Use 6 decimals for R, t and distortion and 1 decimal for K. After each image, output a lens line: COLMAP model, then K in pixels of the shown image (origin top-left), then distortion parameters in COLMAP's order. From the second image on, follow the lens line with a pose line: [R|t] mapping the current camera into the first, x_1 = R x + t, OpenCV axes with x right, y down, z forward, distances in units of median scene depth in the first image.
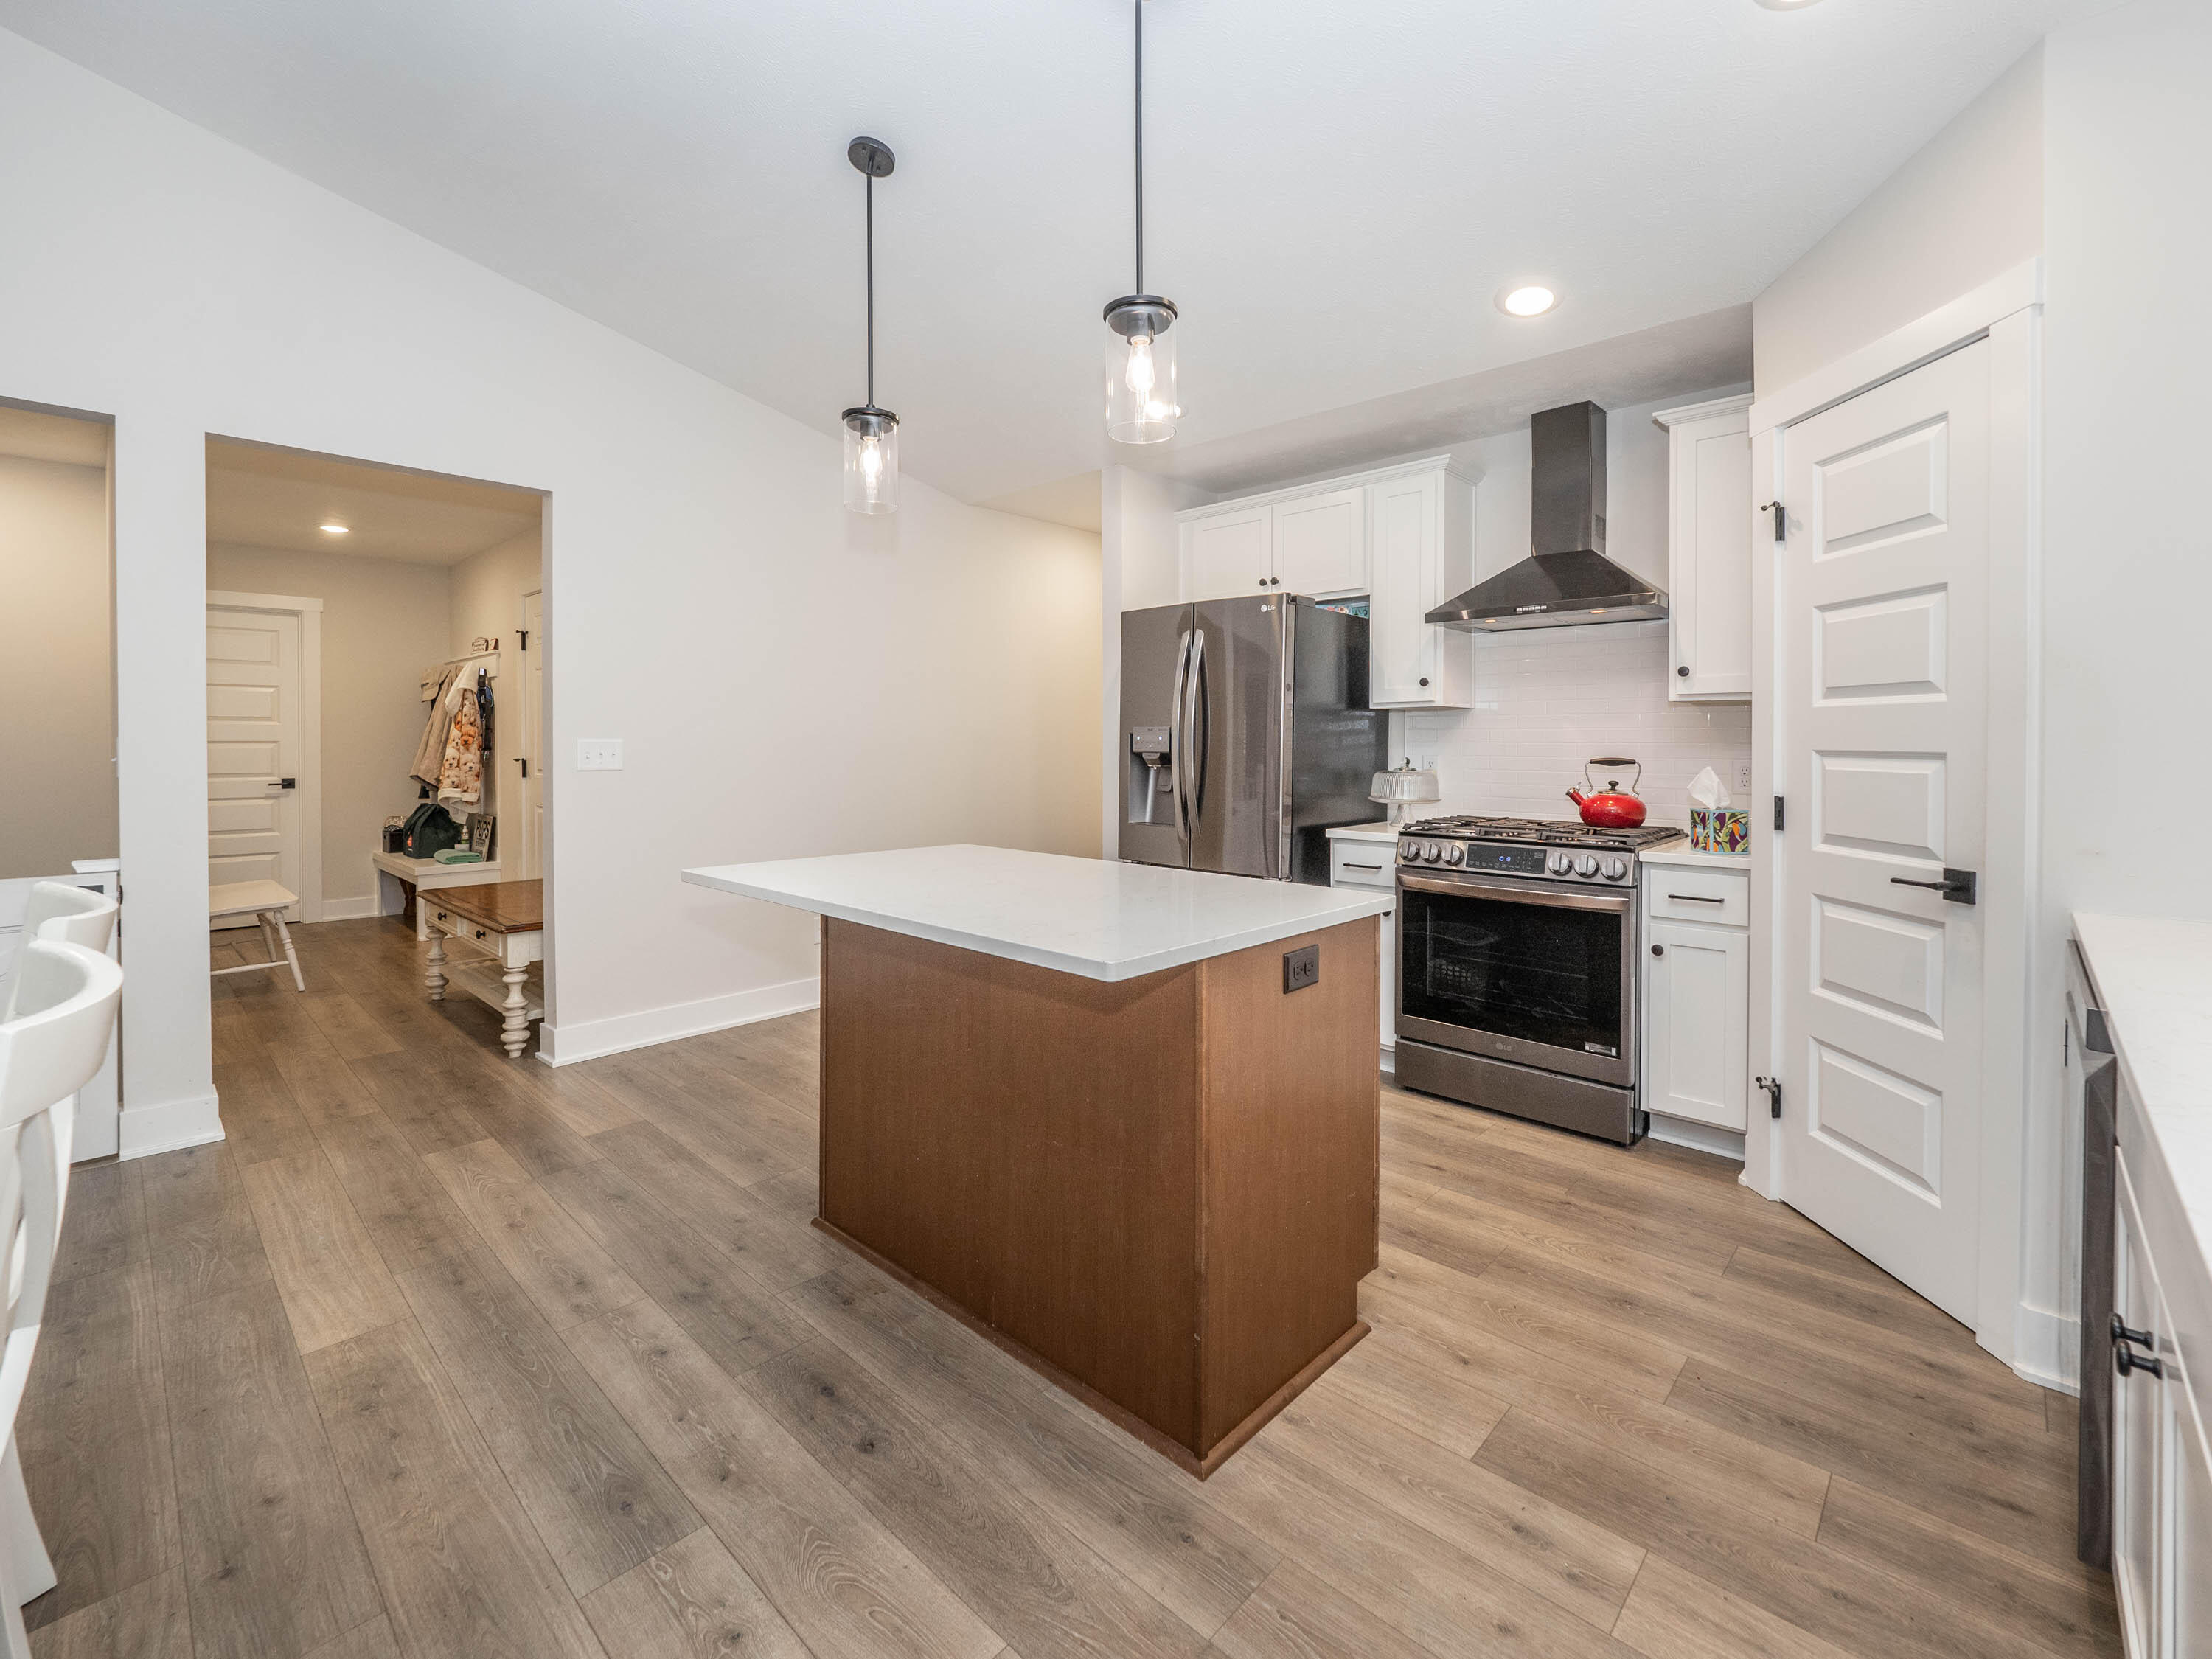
lens RADIAL K [[982.2, 0, 1147.1], [0, 982.2, 752.5], [0, 0, 1]] dist [-0.009532, -0.000003]
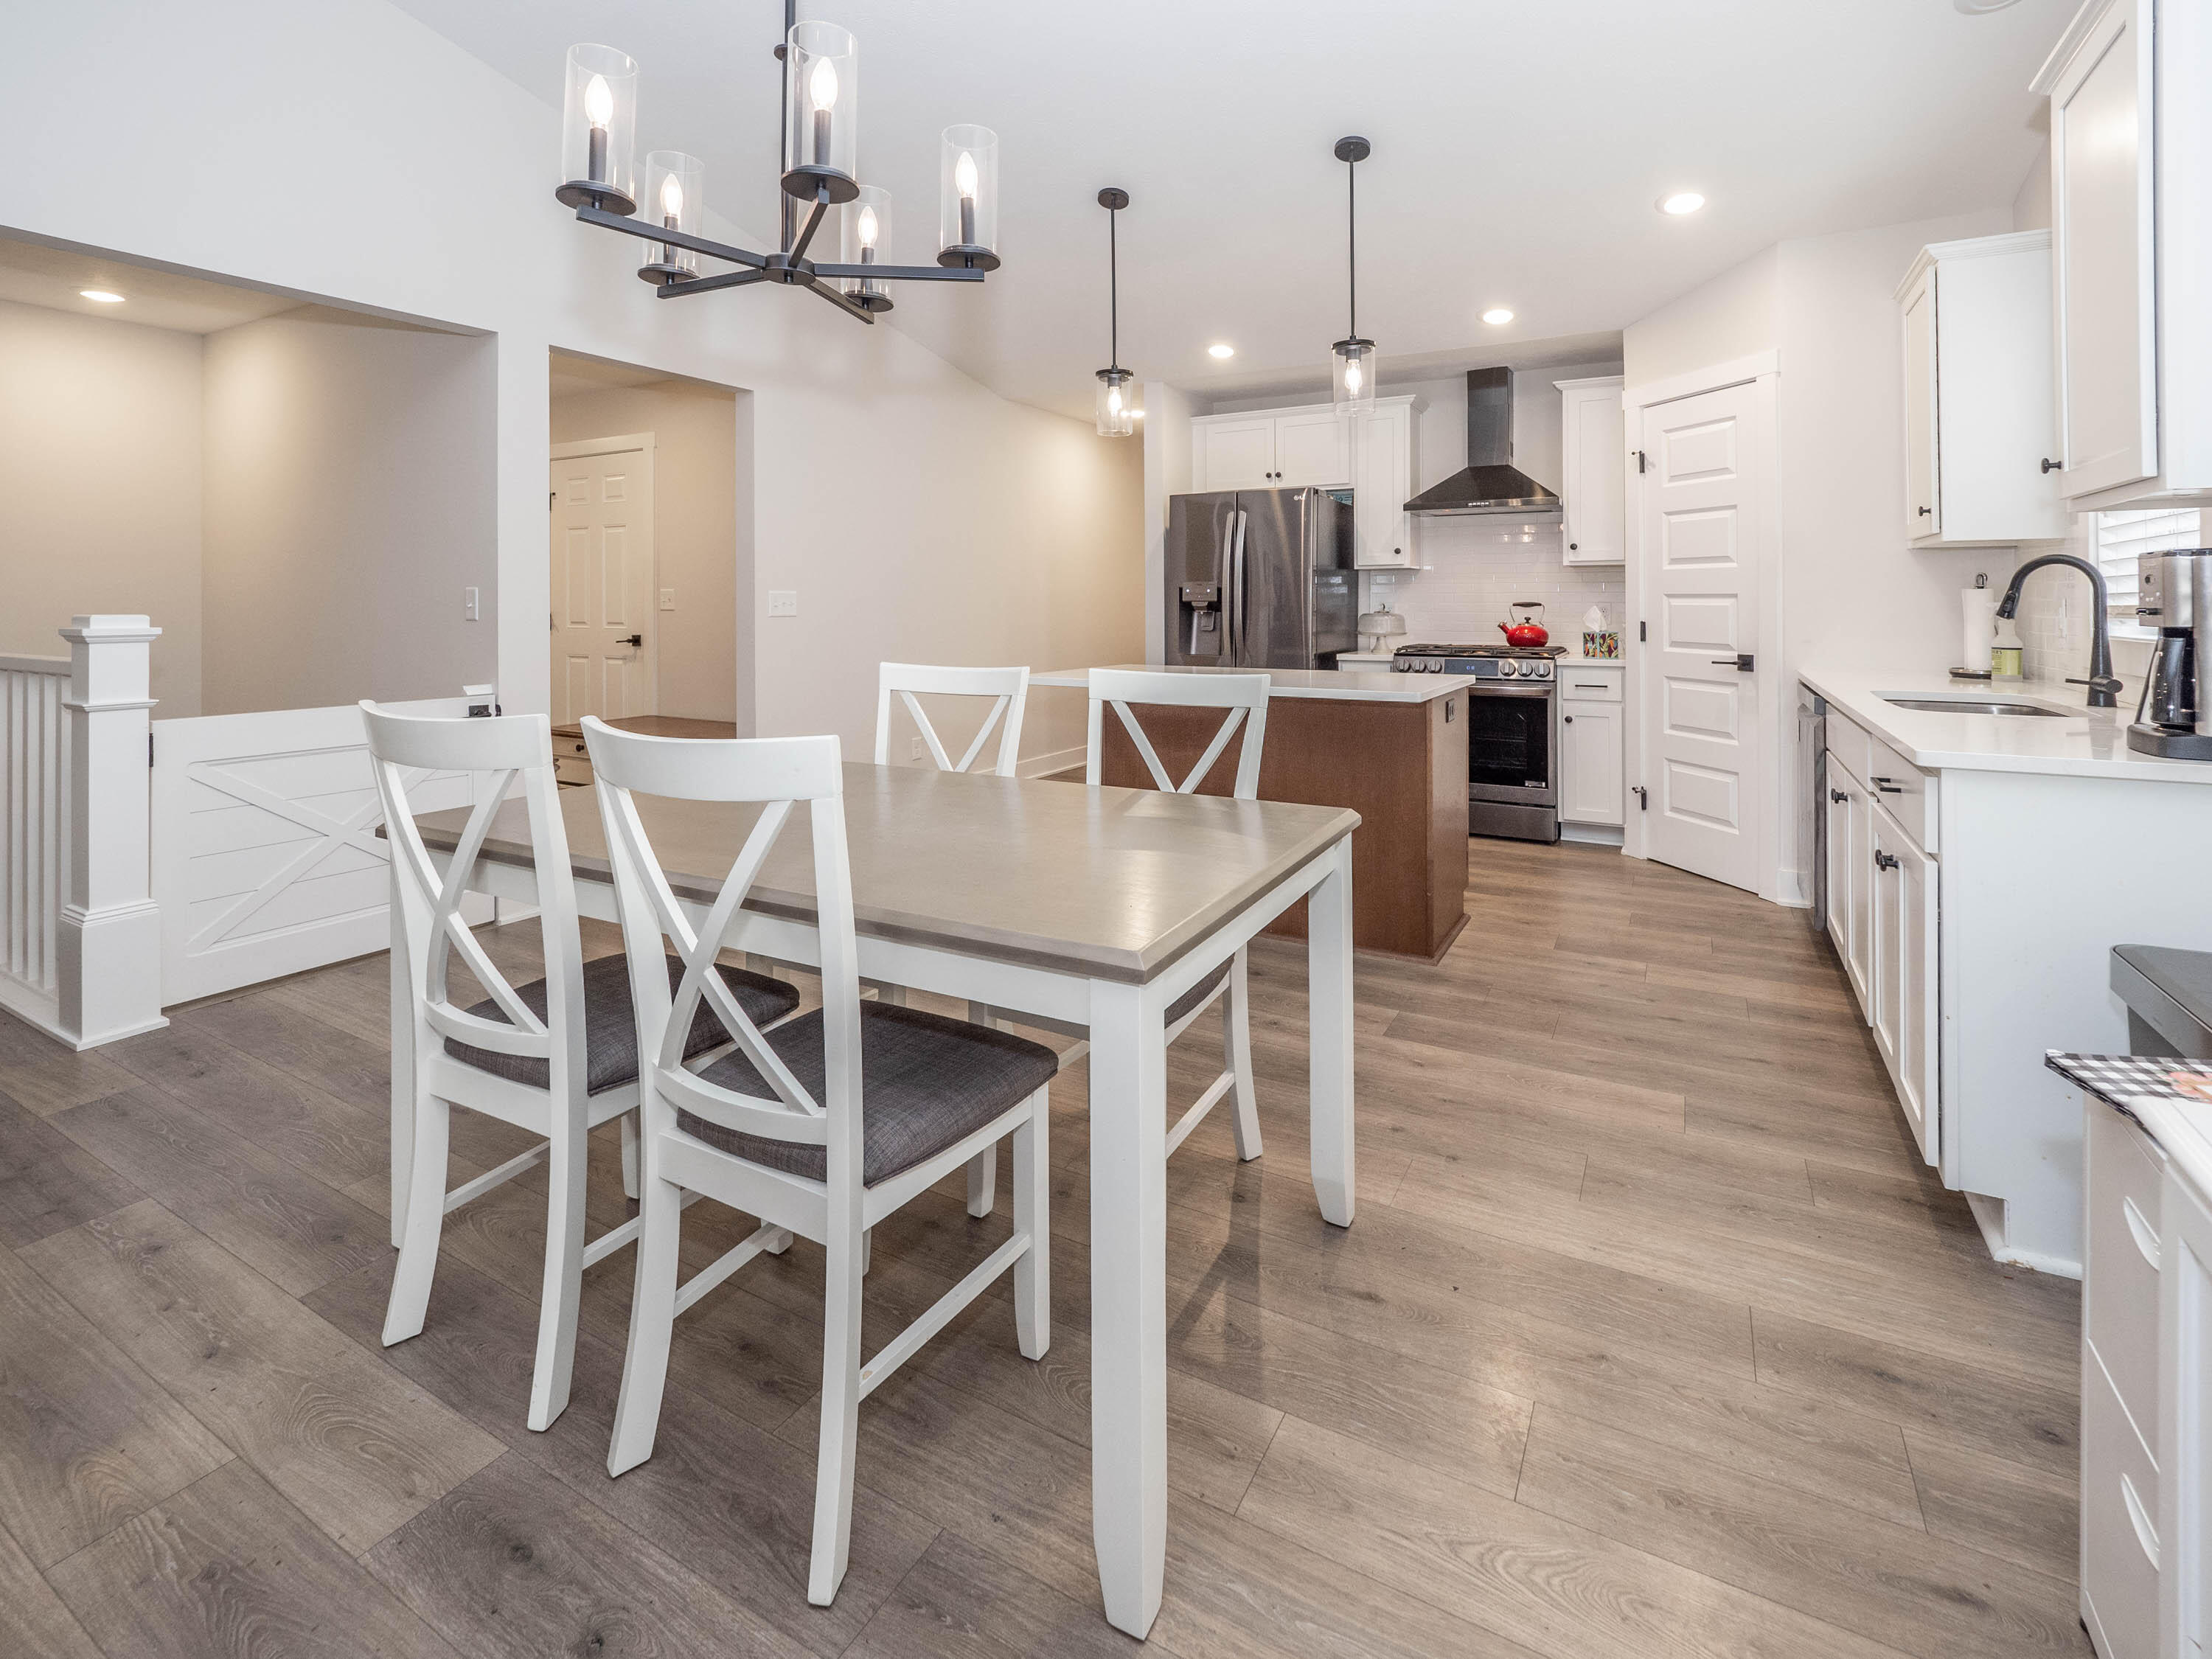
lens RADIAL K [[1040.4, 0, 1124.8], [0, 1040.4, 600.4], [0, 0, 1]] dist [0.001434, 0.000017]
pose [[0.974763, -0.003226, 0.223217, -0.569209], [0.006048, 0.999910, -0.011957, 0.021305], [-0.223159, 0.013005, 0.974695, -0.507746]]
